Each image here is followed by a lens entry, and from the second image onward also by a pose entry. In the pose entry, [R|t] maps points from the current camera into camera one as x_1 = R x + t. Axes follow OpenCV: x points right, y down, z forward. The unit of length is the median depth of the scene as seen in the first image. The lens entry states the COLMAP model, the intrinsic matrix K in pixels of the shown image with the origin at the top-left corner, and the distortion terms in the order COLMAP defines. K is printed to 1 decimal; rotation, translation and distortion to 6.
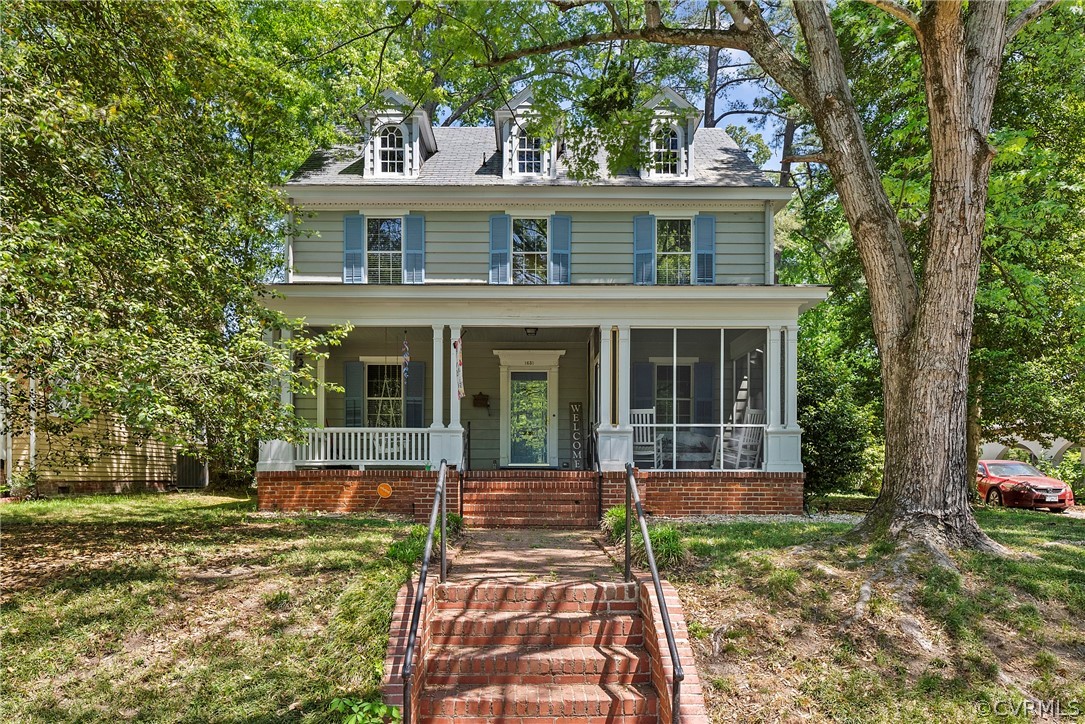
lens RADIAL K [[765.3, 0, 539.1], [0, 765.3, 342.5], [0, 0, 1]] dist [-0.000352, -0.000772]
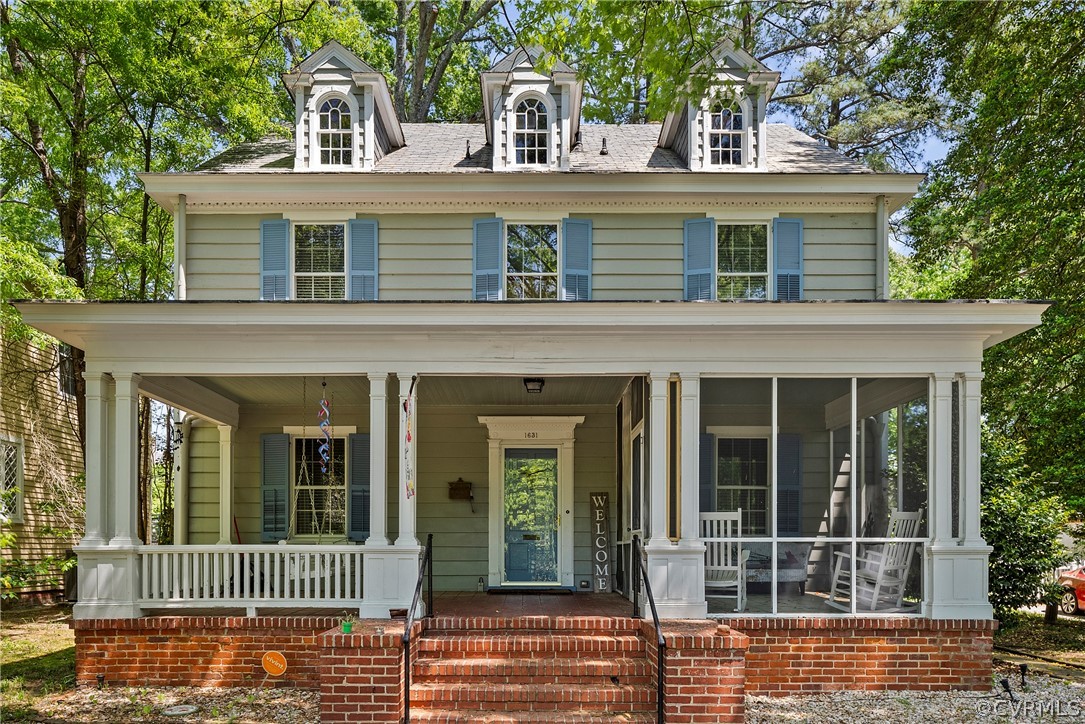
lens RADIAL K [[763.3, 0, 539.5], [0, 763.3, 455.8], [0, 0, 1]] dist [-0.002105, -0.002112]
pose [[0.999989, -0.001975, -0.004181, -0.002869], [0.002205, 0.998451, 0.055594, 0.007522], [0.004065, -0.055603, 0.998445, 0.330719]]
